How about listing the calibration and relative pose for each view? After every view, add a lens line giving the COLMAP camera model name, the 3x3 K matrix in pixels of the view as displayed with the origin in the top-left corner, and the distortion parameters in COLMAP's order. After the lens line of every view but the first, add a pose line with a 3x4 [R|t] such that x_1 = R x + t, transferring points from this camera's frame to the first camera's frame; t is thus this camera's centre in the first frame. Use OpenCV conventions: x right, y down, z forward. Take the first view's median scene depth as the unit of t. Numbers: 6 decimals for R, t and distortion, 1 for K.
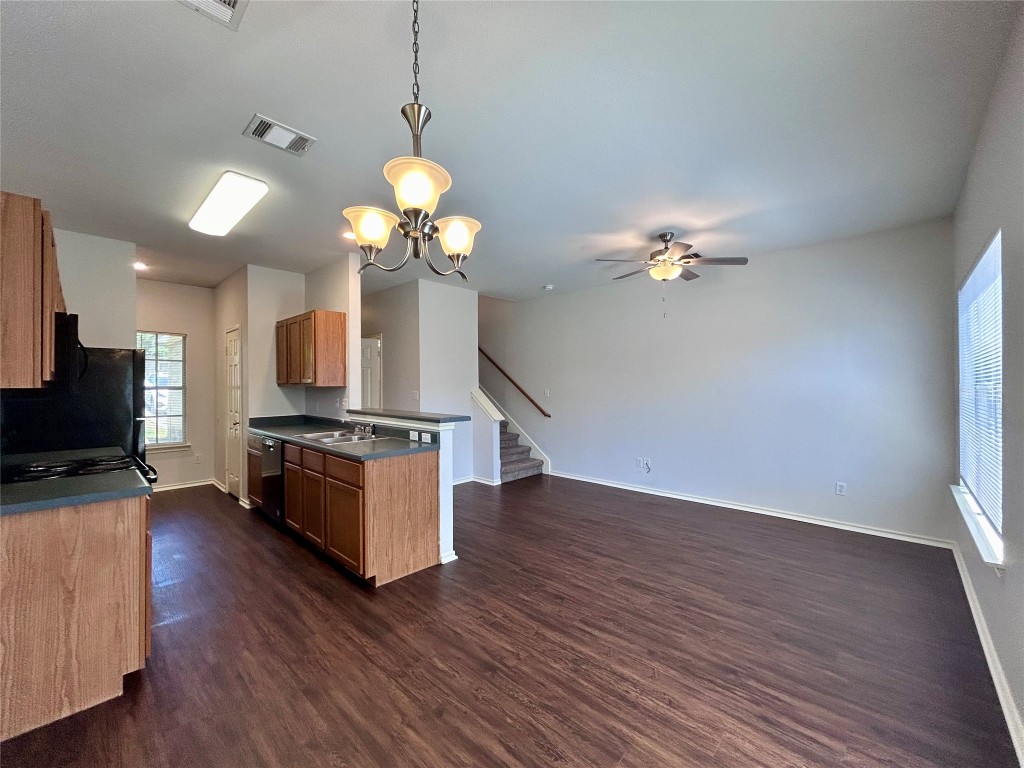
lens RADIAL K [[409.3, 0, 512.0], [0, 409.3, 384.0], [0, 0, 1]] dist [0.000525, -0.000179]
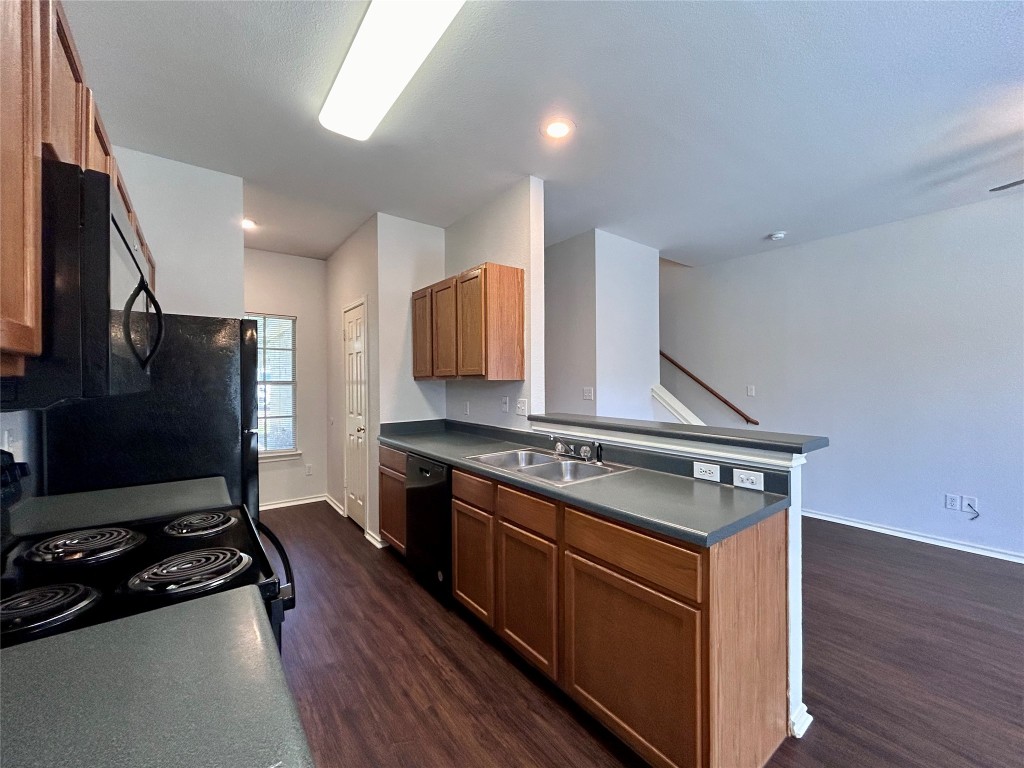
lens RADIAL K [[409.3, 0, 512.0], [0, 409.3, 384.0], [0, 0, 1]] dist [0.000525, -0.000179]
pose [[0.987886, 0.001690, -0.155174, -0.311879], [-0.000258, 0.999957, 0.009249, 0.005776], [0.155183, -0.009097, 0.987844, 0.332220]]
